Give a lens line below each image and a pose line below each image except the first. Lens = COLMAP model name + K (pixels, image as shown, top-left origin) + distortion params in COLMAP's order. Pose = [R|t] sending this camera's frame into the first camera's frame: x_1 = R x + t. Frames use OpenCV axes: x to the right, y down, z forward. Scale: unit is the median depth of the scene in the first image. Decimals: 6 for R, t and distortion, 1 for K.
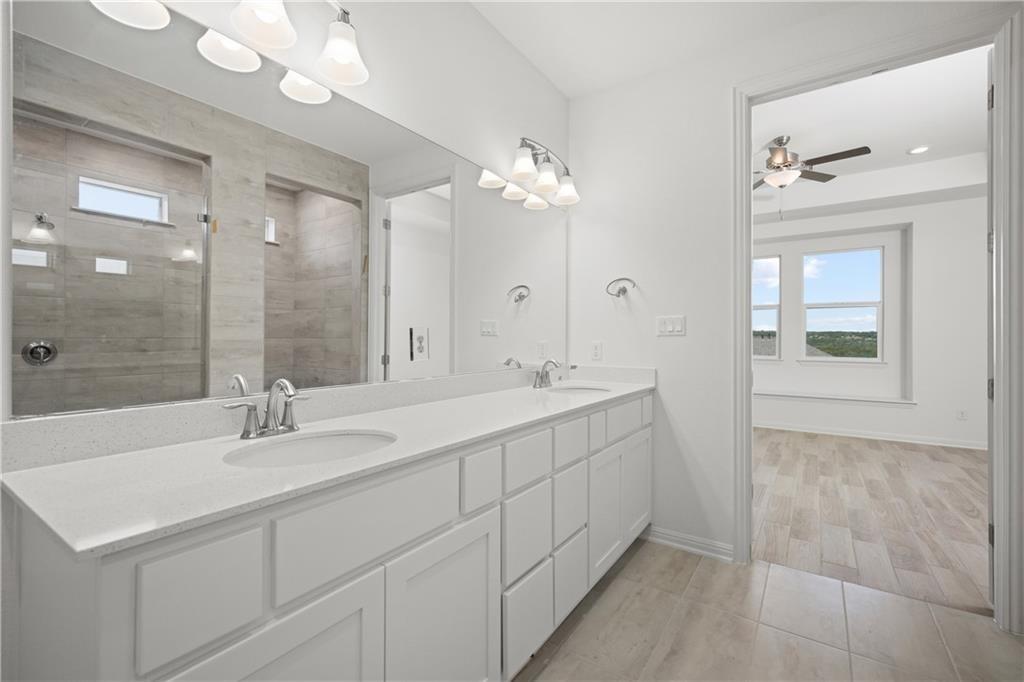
lens RADIAL K [[446.4, 0, 522.4], [0, 446.4, 334.6], [0, 0, 1]] dist [-0.016130, 0.000283]
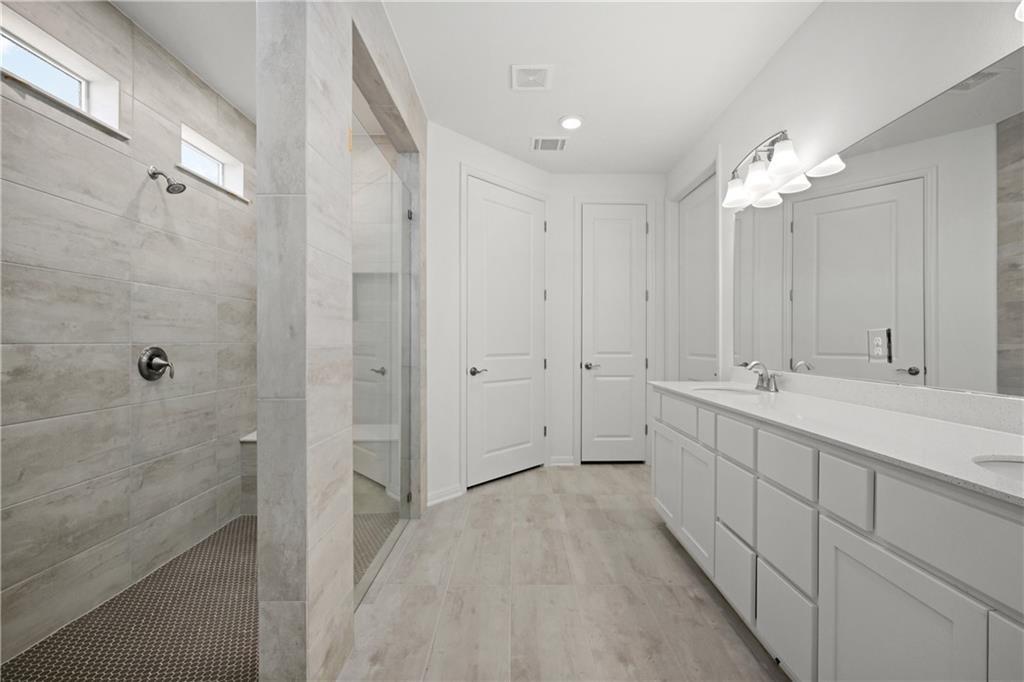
lens RADIAL K [[446.4, 0, 516.3], [0, 446.4, 339.0], [0, 0, 1]] dist [-0.016130, 0.000283]
pose [[-0.816957, -0.006034, -0.576666, 0.624523], [-0.001164, 0.999960, -0.008814, 0.009472], [0.576697, -0.006530, -0.816932, 0.861674]]
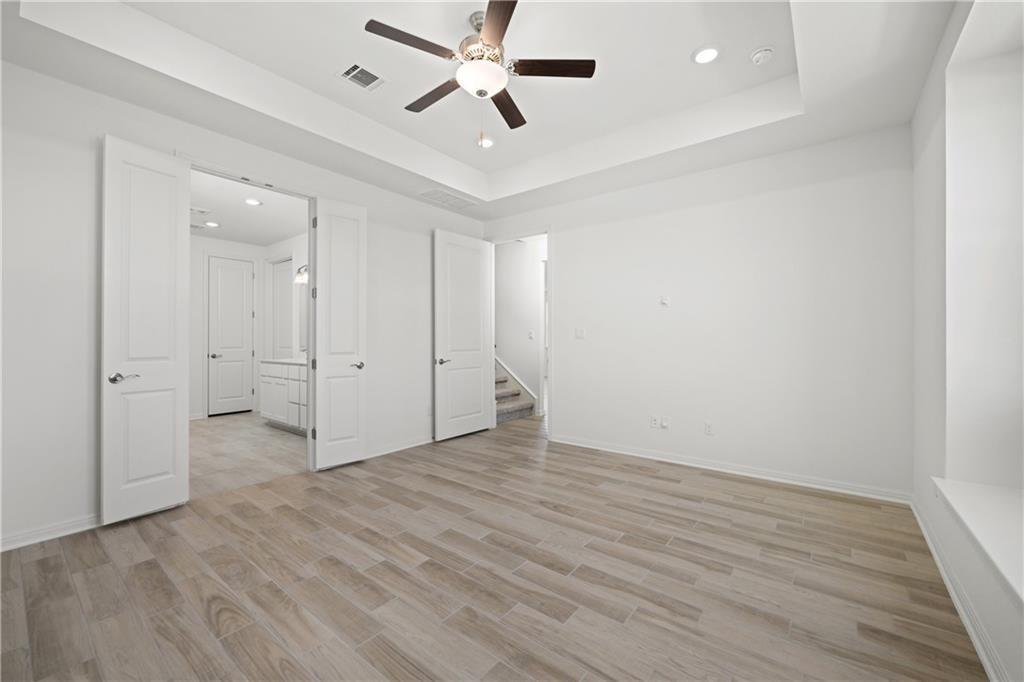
lens RADIAL K [[416.0, 0, 512.8], [0, 416.0, 338.3], [0, 0, 1]] dist [-0.015280, -0.000699]
pose [[-0.074837, -0.004529, -0.997185, 1.744211], [0.003324, 0.999983, -0.004791, 0.005521], [0.997190, -0.003673, -0.074821, 1.615046]]
